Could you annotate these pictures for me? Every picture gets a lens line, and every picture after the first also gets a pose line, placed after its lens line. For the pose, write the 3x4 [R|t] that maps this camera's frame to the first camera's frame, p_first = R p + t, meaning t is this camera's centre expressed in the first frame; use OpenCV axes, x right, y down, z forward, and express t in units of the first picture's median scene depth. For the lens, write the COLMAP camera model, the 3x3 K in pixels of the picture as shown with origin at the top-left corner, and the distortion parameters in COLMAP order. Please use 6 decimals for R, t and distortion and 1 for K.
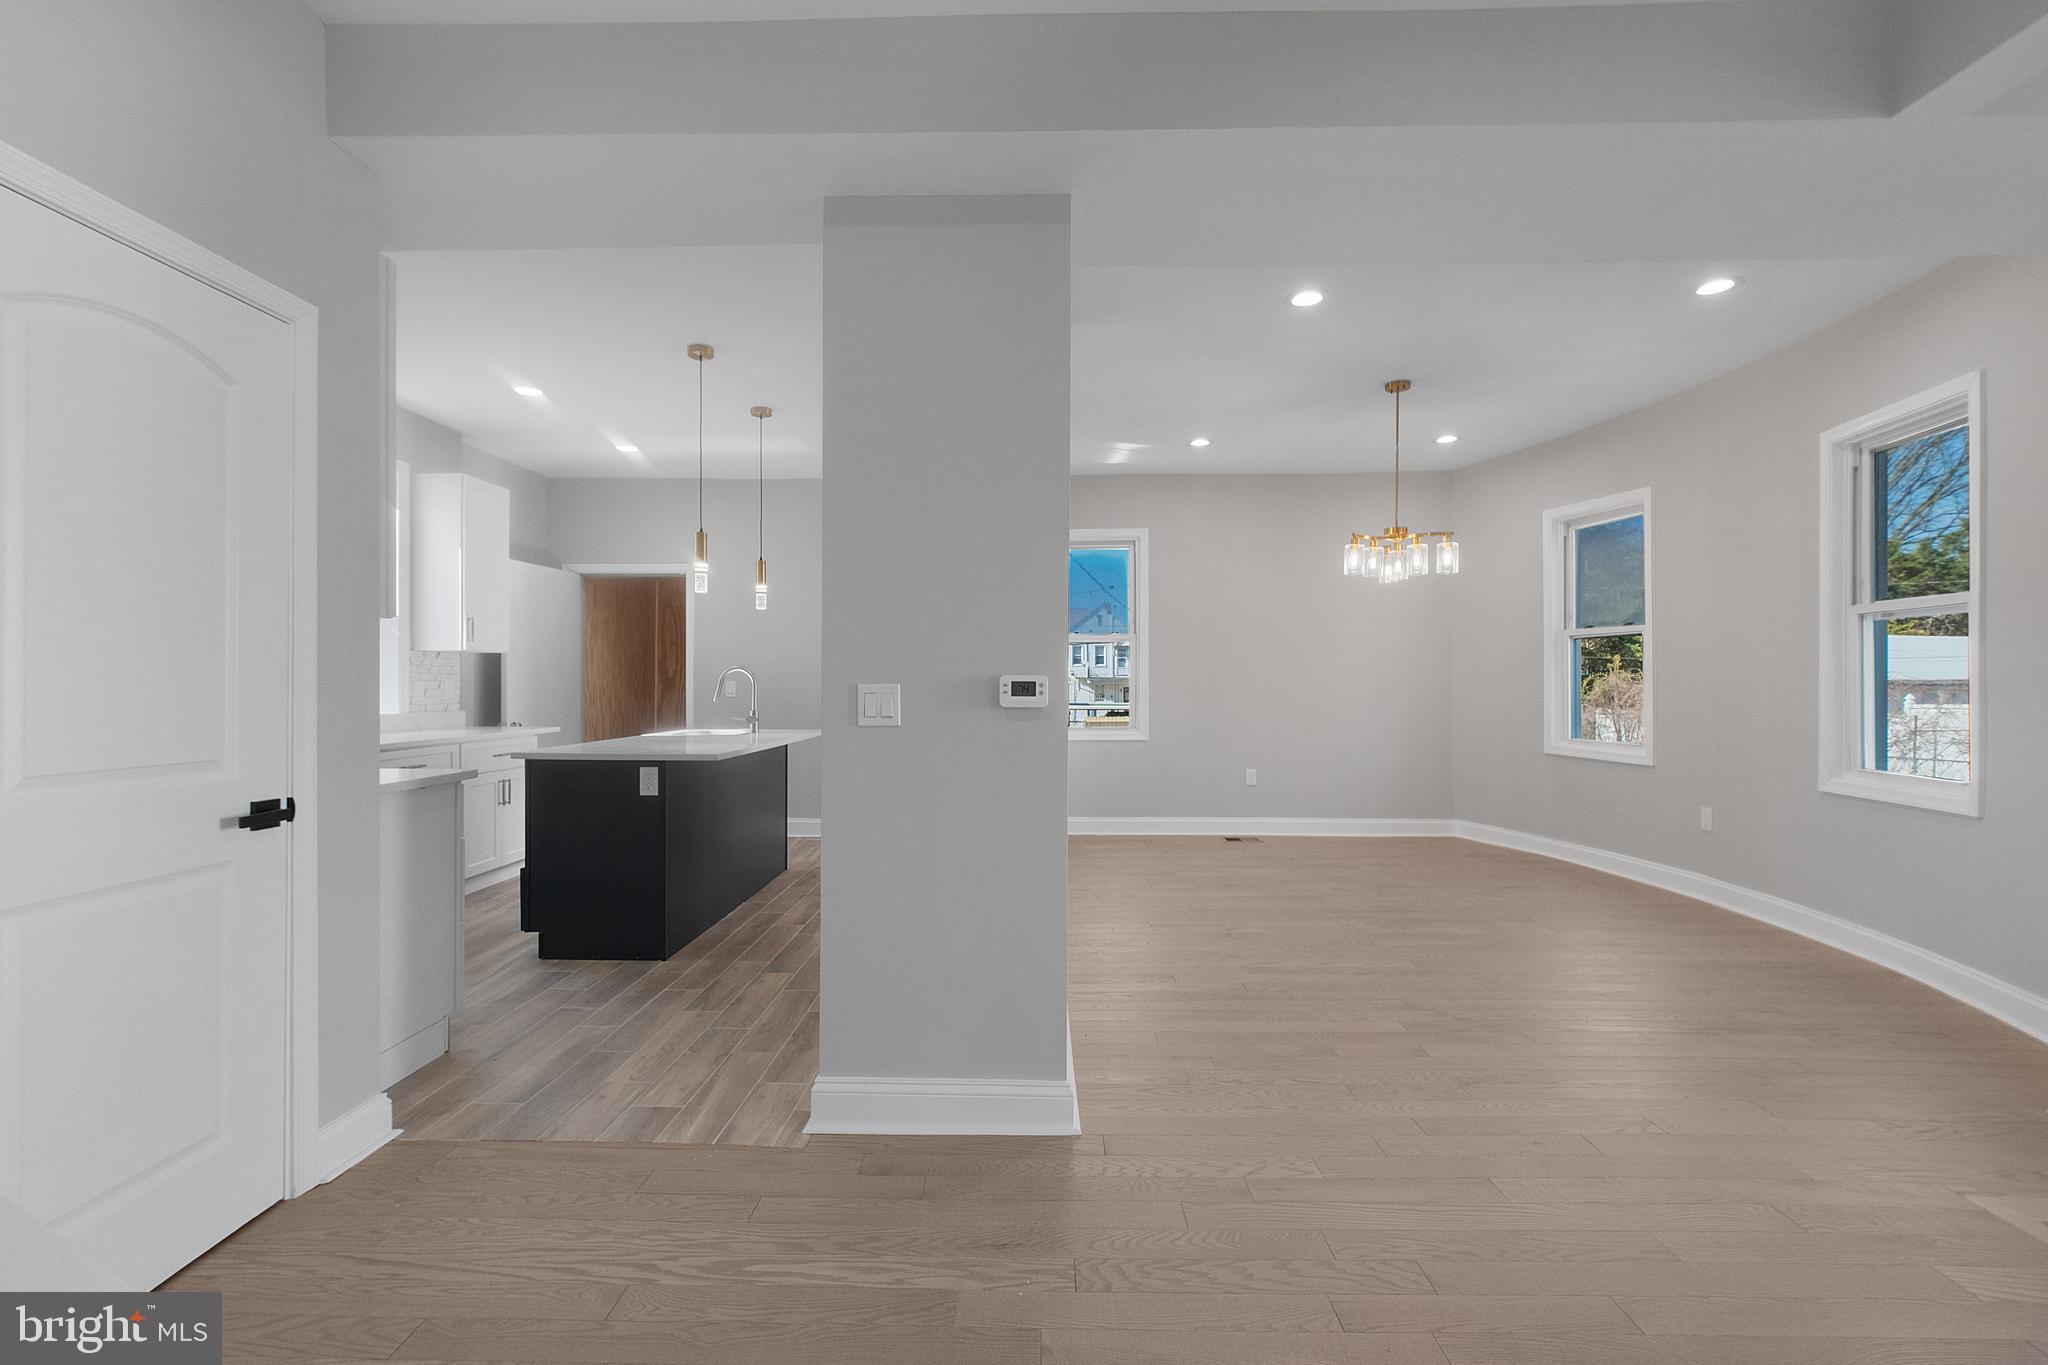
lens RADIAL K [[895.5, 0, 1017.1], [0, 895.5, 688.9], [0, 0, 1]] dist [-0.006664, 0.000226]
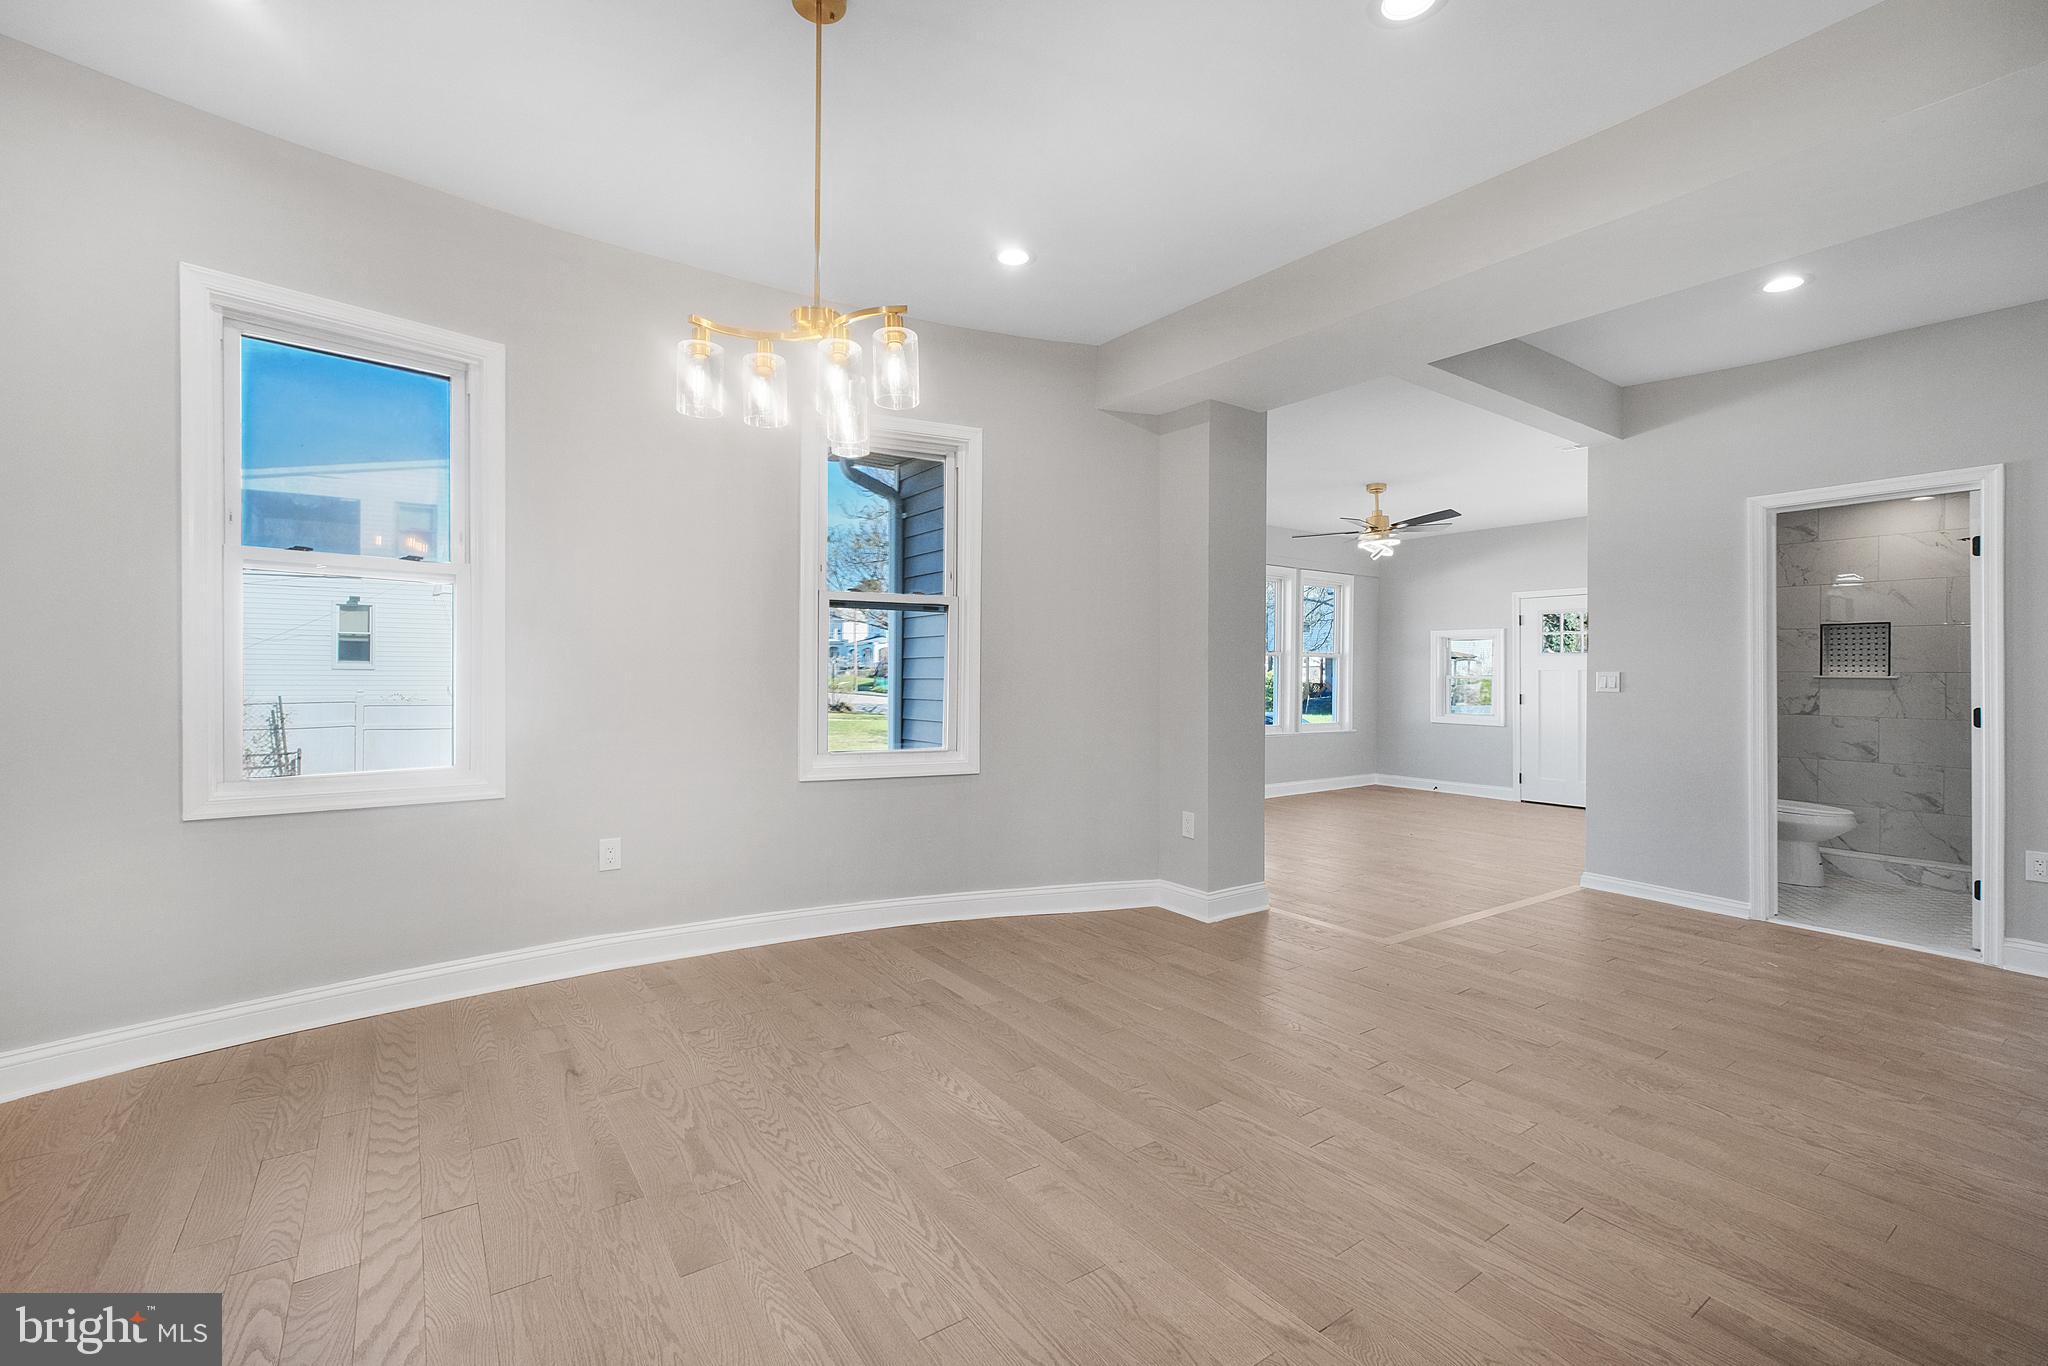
lens RADIAL K [[878.9, 0, 1000.8], [0, 878.9, 667.9], [0, 0, 1]] dist [-0.000268, 0.000015]
pose [[-0.591946, -0.001801, 0.805975, 0.016007], [-0.006431, 0.999976, -0.002489, -0.004029], [-0.805952, -0.006657, -0.591944, 1.066807]]
